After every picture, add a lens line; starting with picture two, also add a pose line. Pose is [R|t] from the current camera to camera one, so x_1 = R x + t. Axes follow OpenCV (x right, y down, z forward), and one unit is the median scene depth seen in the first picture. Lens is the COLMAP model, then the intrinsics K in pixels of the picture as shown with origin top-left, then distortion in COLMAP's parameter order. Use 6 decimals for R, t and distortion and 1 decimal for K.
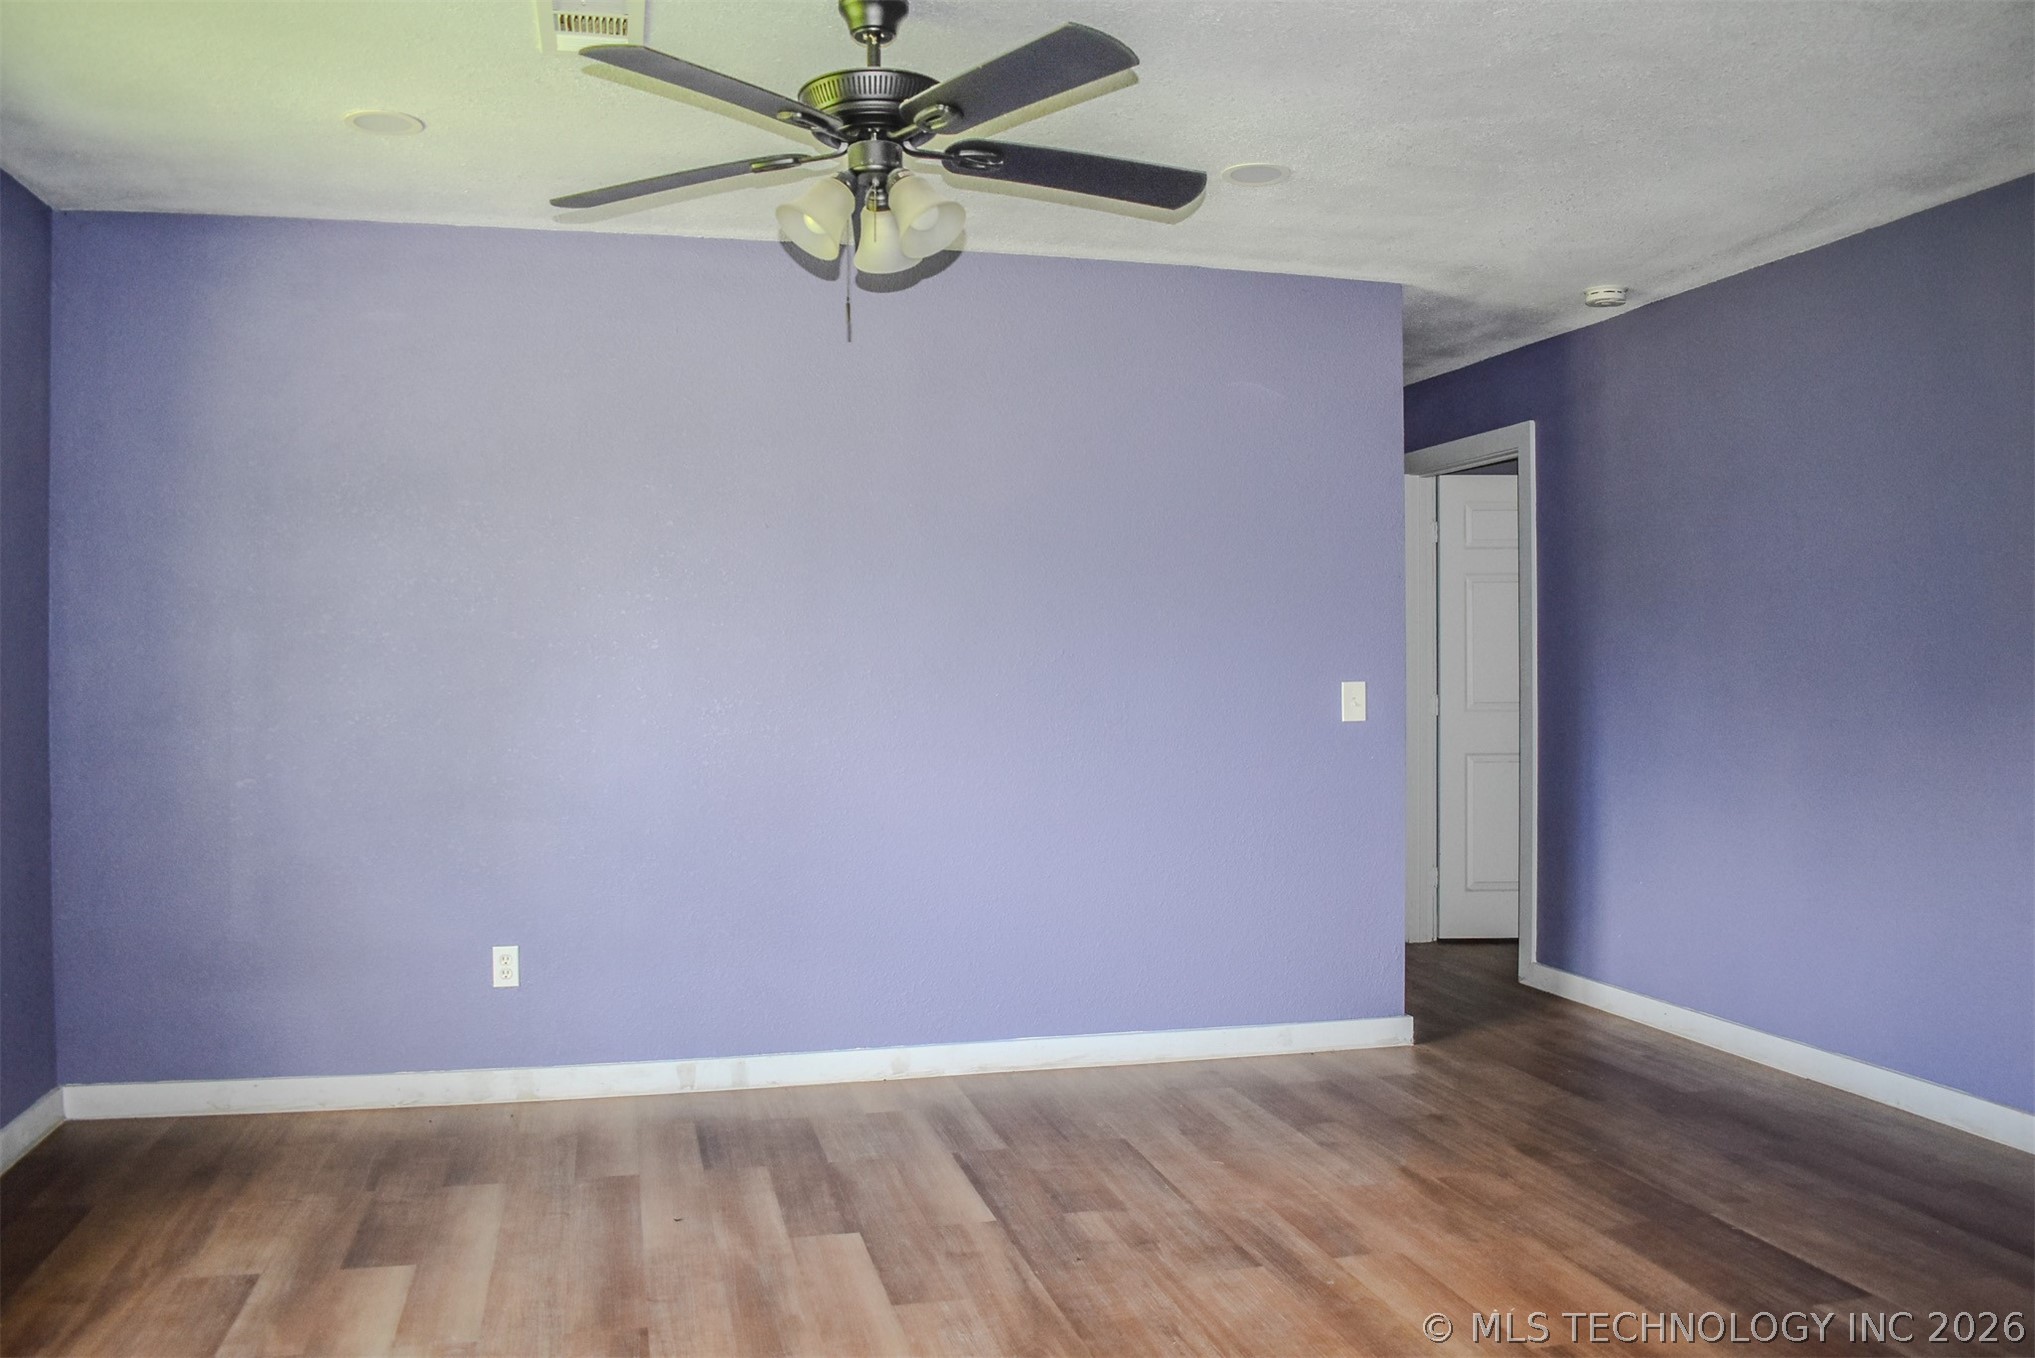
lens RADIAL K [[1590.8, 0, 1012.2], [0, 1590.8, 684.5], [0, 0, 1]] dist [-0.088605, 0.011485]
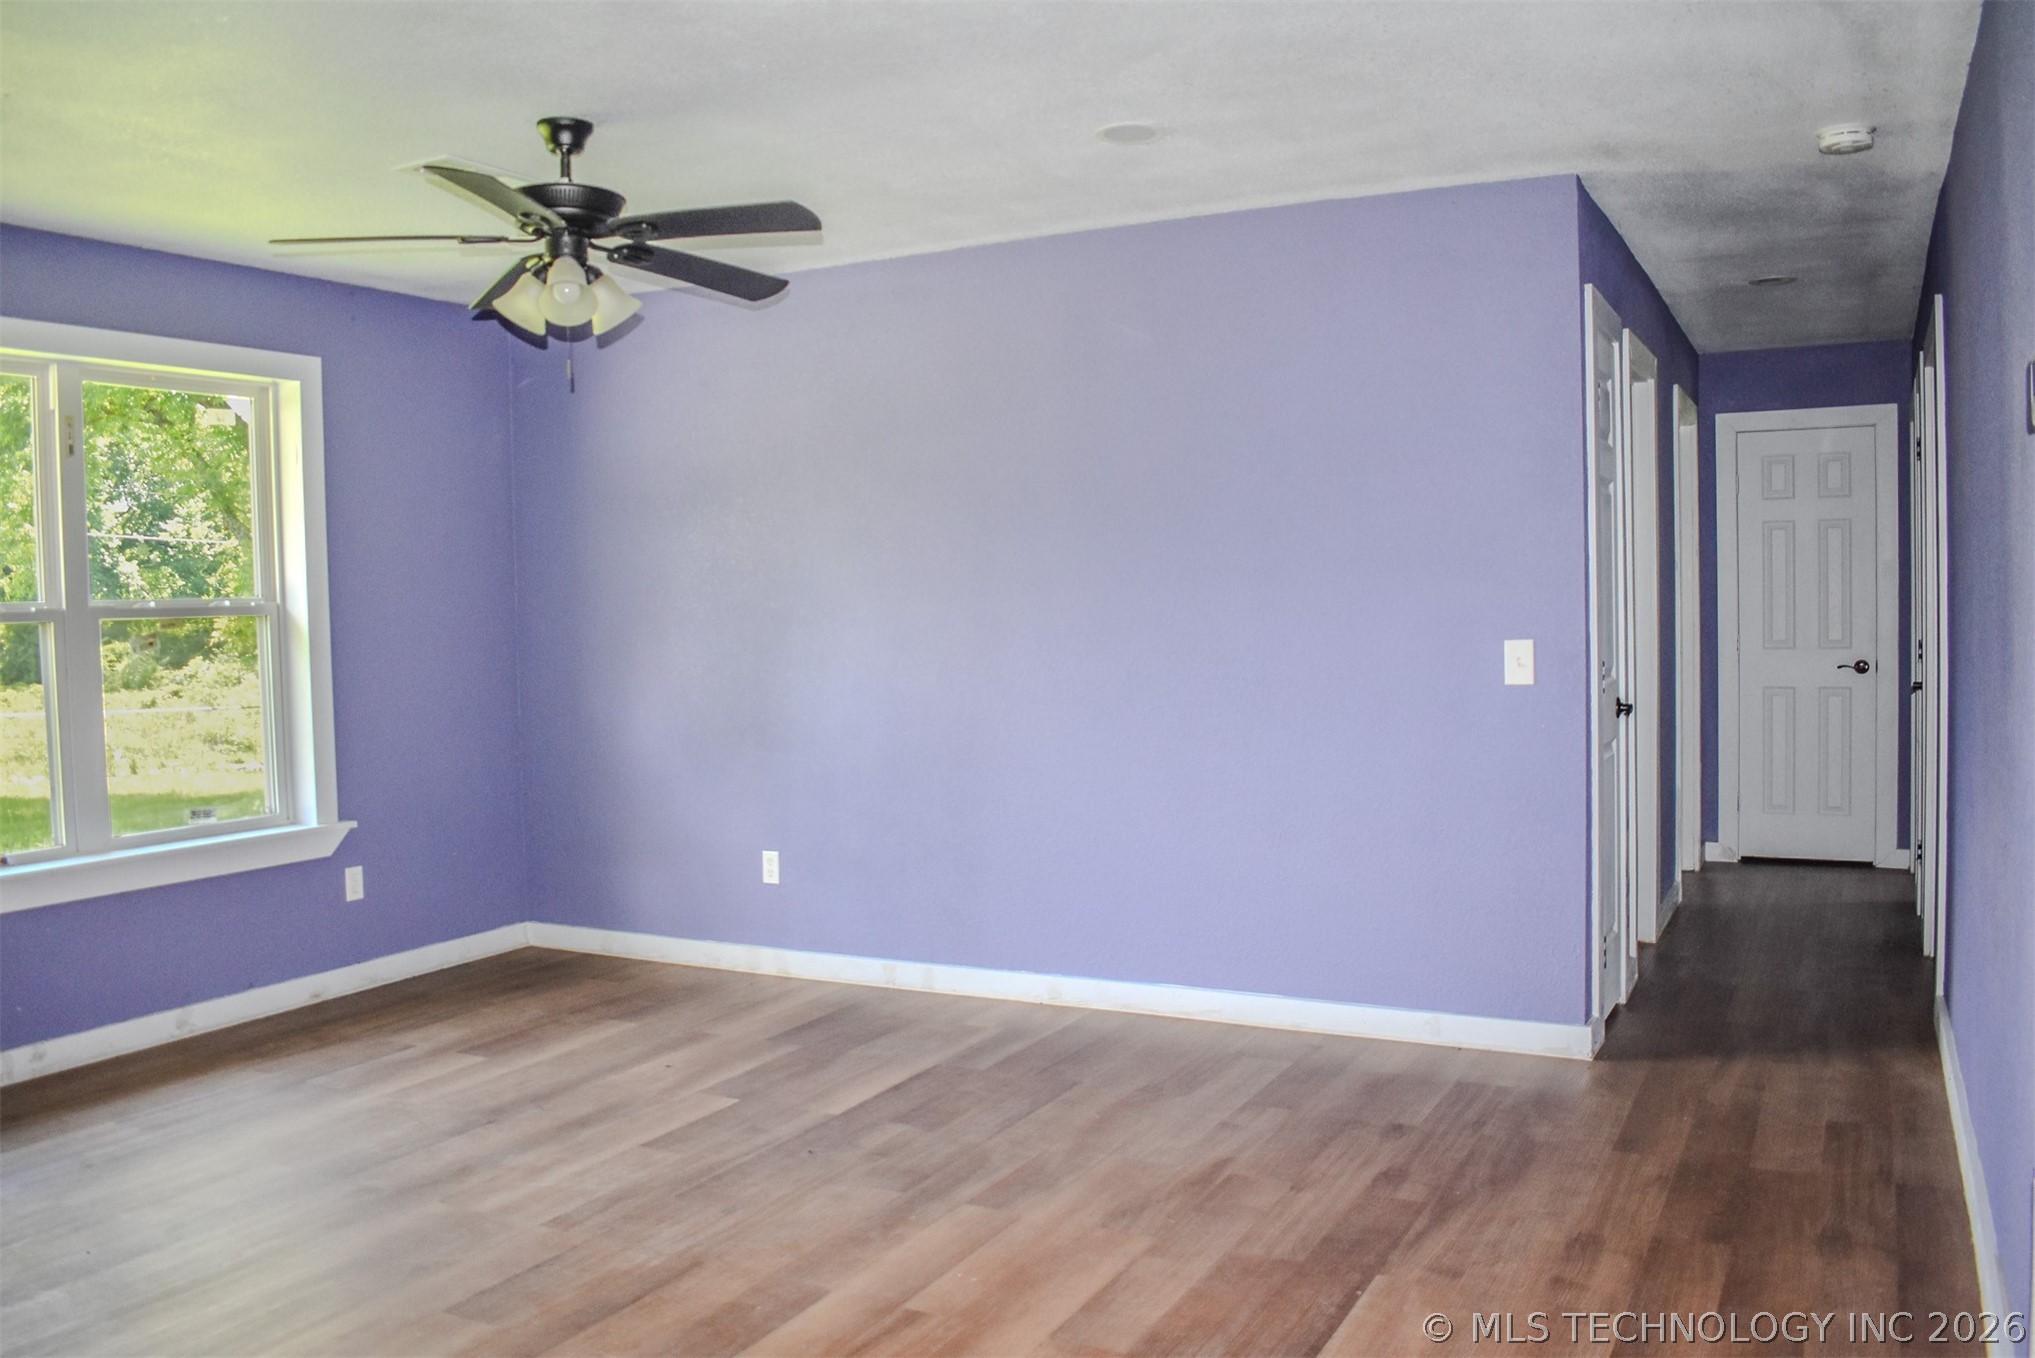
lens RADIAL K [[1590.8, 0, 1012.2], [0, 1590.8, 684.5], [0, 0, 1]] dist [-0.088605, 0.011485]
pose [[0.754823, 0.018863, -0.655657, 0.798802], [0.007847, 0.999255, 0.037782, -0.017190], [0.655881, -0.033664, 0.754113, 0.209577]]
